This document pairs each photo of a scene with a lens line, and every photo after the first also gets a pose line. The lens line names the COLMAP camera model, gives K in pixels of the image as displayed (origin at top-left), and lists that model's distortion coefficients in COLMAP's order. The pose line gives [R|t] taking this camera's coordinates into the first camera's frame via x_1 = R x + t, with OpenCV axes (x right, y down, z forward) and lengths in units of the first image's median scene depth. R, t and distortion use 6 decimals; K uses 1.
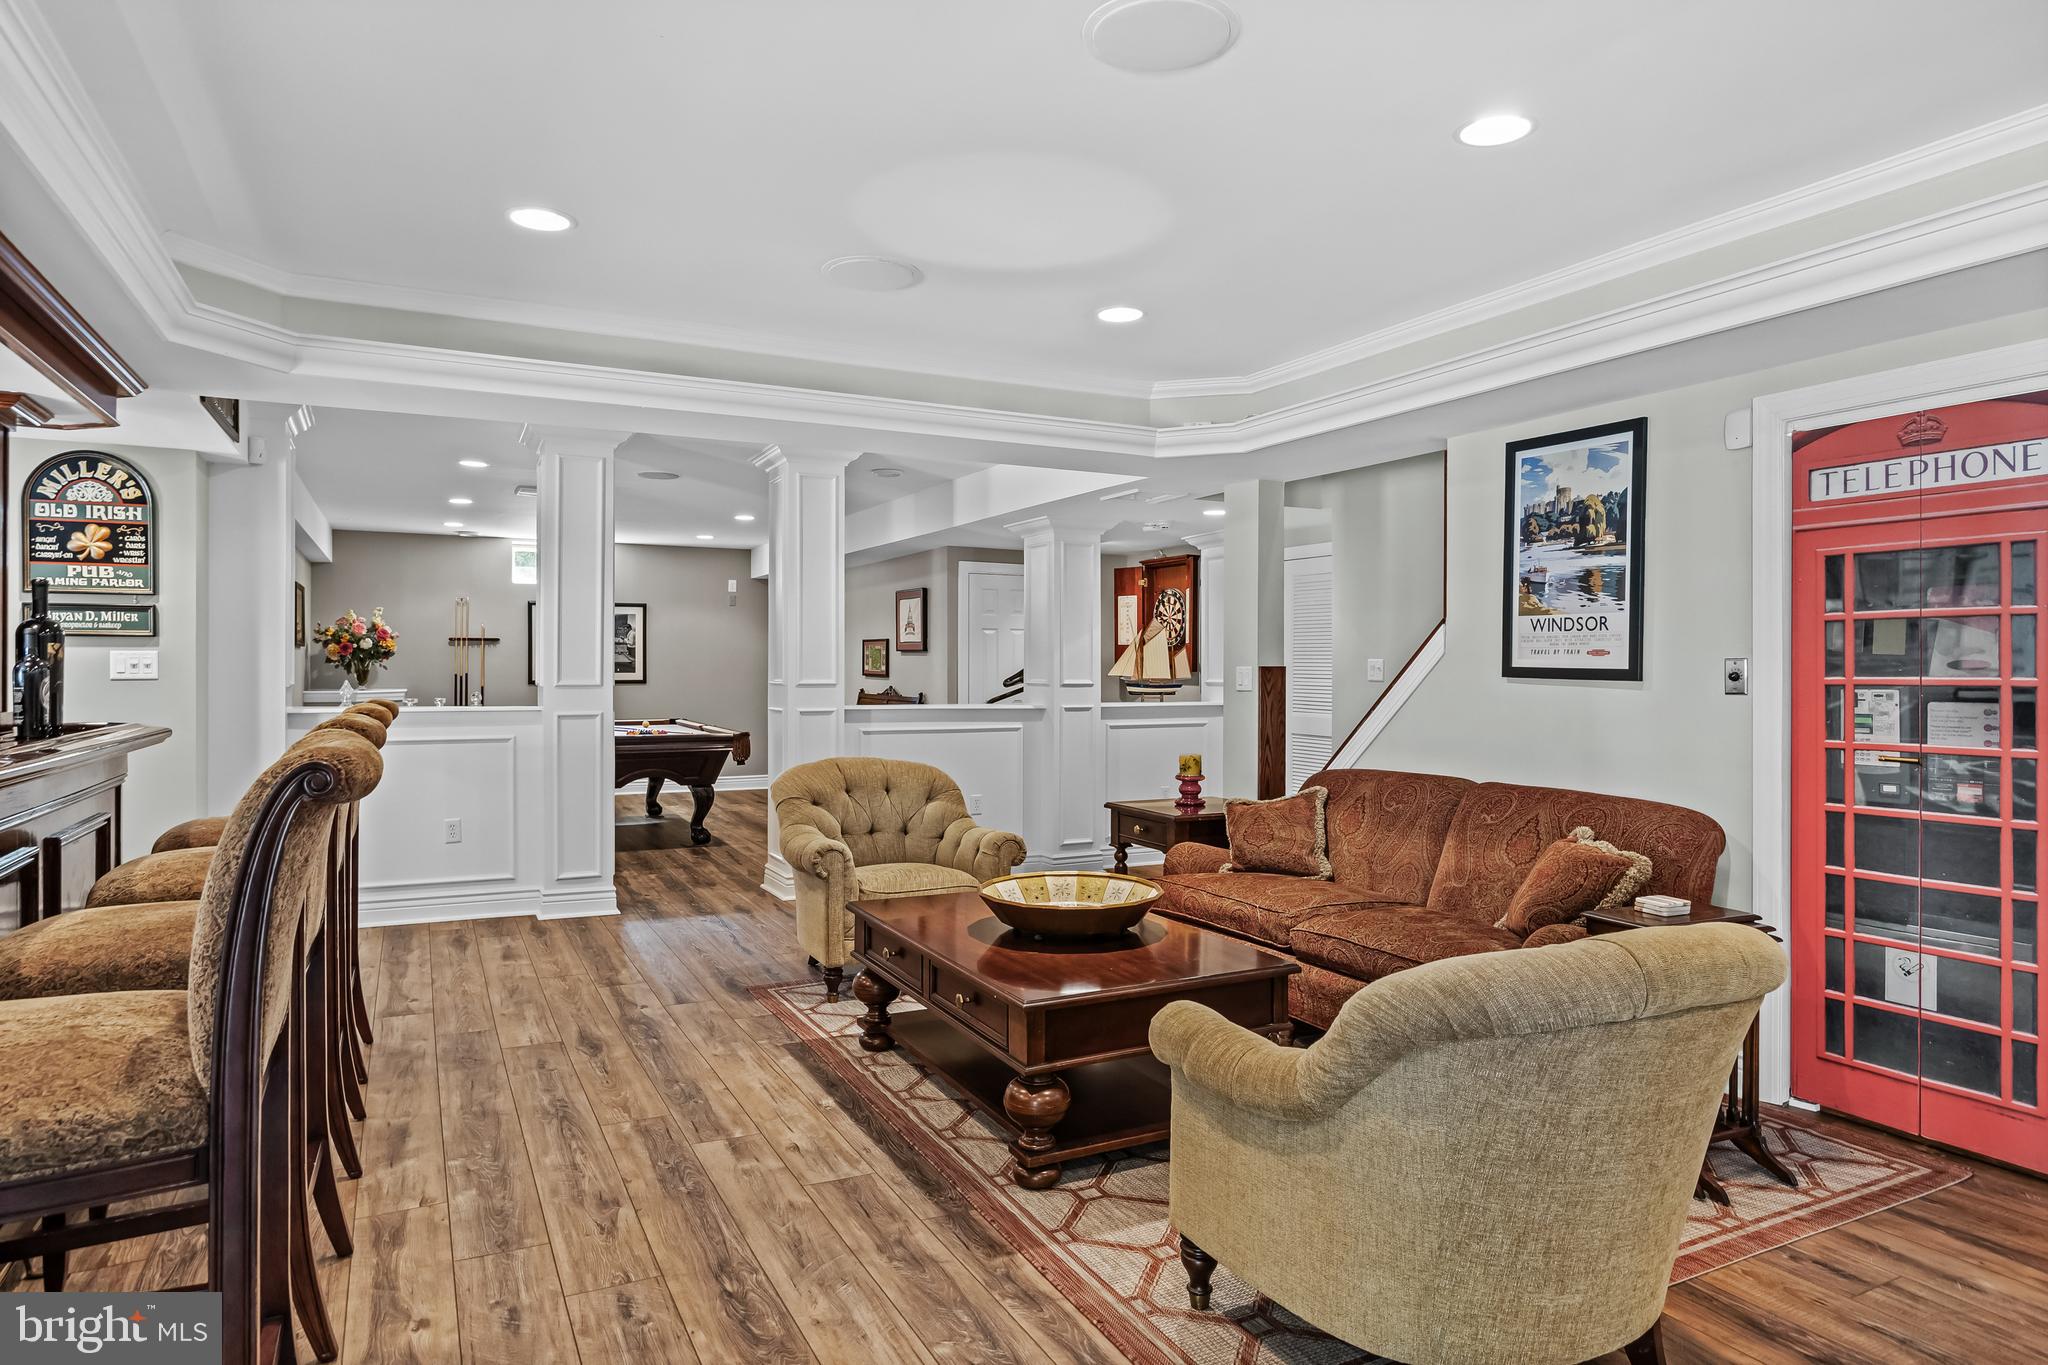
lens RADIAL K [[1212.5, 0, 1014.8], [0, 1212.5, 678.5], [0, 0, 1]] dist [-0.003279, 0.000212]
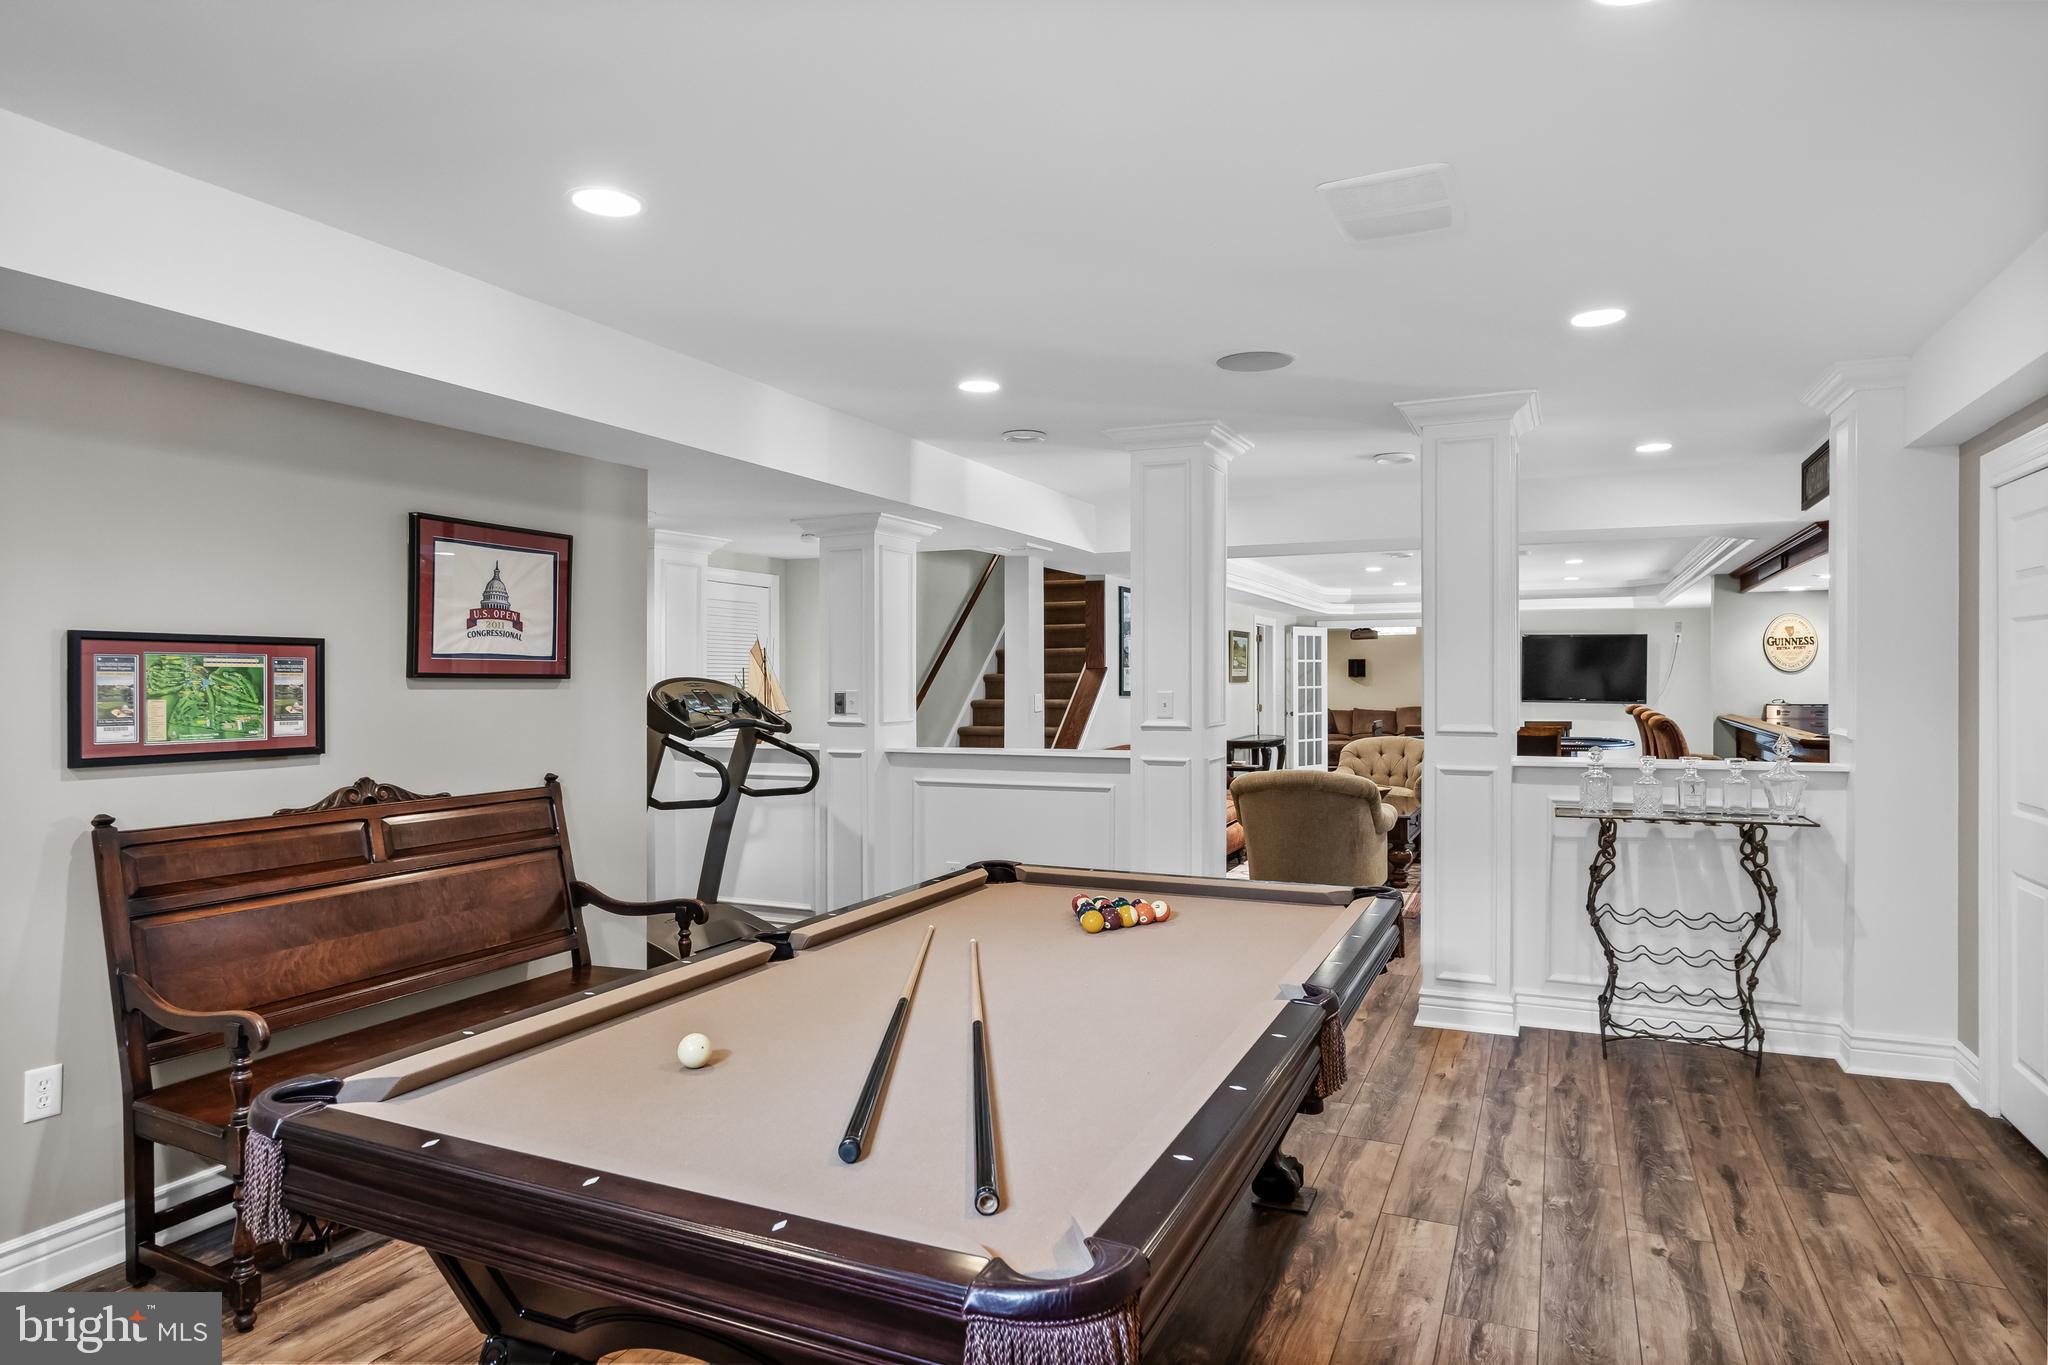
lens RADIAL K [[1212.5, 0, 1009.5], [0, 1212.5, 674.3], [0, 0, 1]] dist [-0.003279, 0.000212]
pose [[-0.618440, 0.000624, 0.785832, -0.931273], [0.009007, 0.999940, 0.006295, -0.049908], [-0.785781, 0.010970, -0.618408, 2.118674]]
